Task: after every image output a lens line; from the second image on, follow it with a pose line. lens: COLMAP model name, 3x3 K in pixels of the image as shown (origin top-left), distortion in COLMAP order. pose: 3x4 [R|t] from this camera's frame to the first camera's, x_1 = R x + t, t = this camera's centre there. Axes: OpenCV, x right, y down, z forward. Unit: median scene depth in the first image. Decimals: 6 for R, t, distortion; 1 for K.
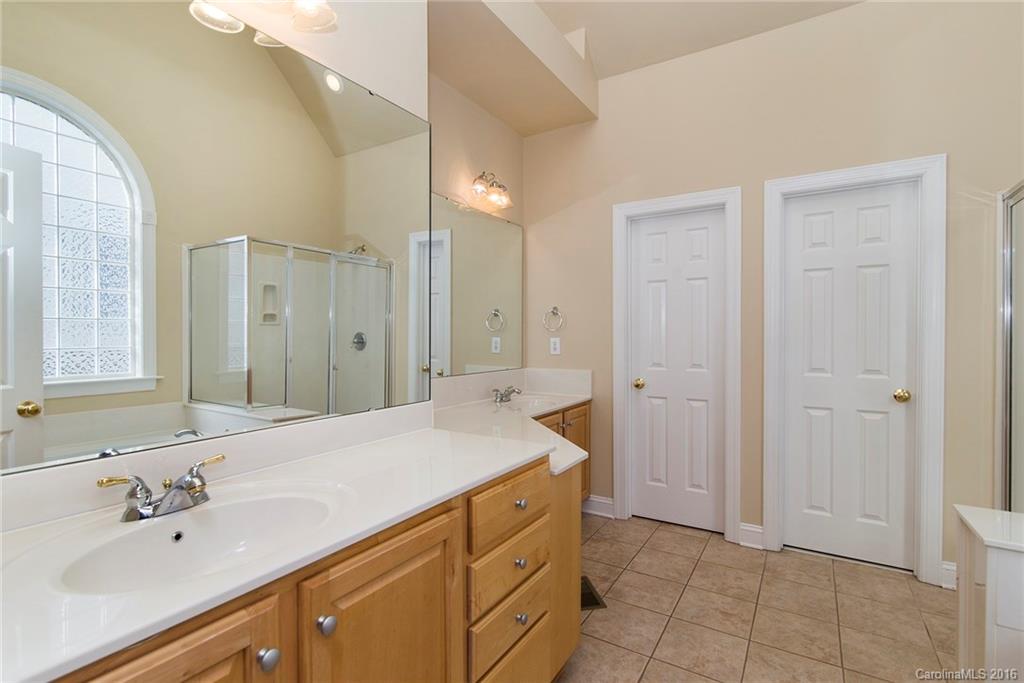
lens RADIAL K [[486.0, 0, 512.4], [0, 486.0, 340.8], [0, 0, 1]] dist [0.001950, 0.000038]
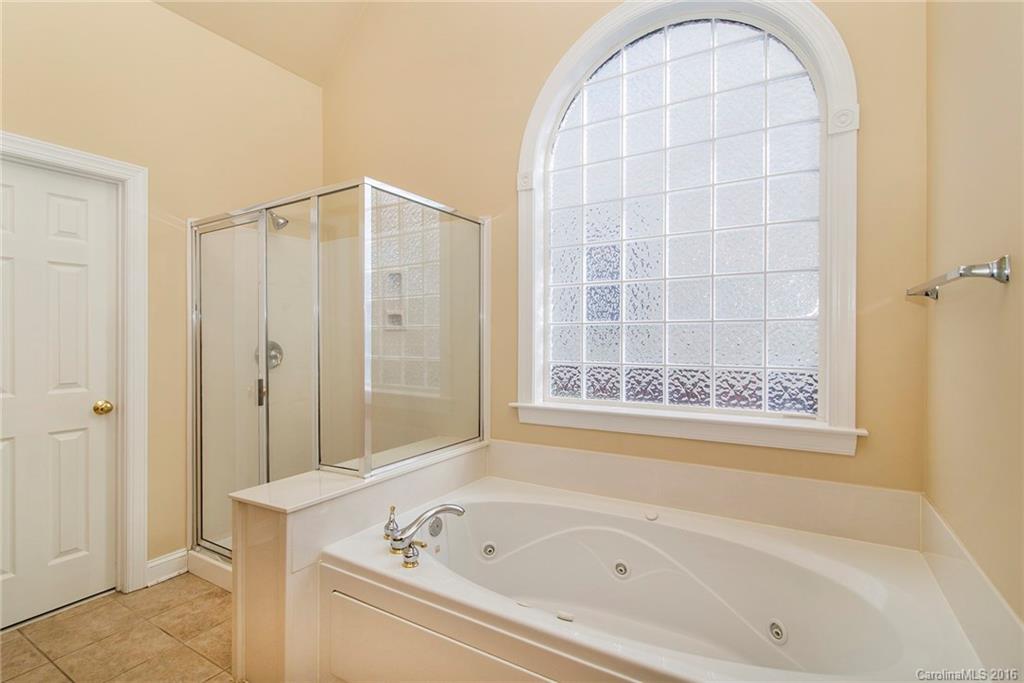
lens RADIAL K [[486.0, 0, 512.1], [0, 486.0, 332.8], [0, 0, 1]] dist [0.001950, 0.000038]
pose [[-0.011595, -0.001933, 0.999931, -0.155533], [0.014594, 0.999891, 0.002102, -0.022927], [-0.999826, 0.014617, -0.011565, 0.232095]]
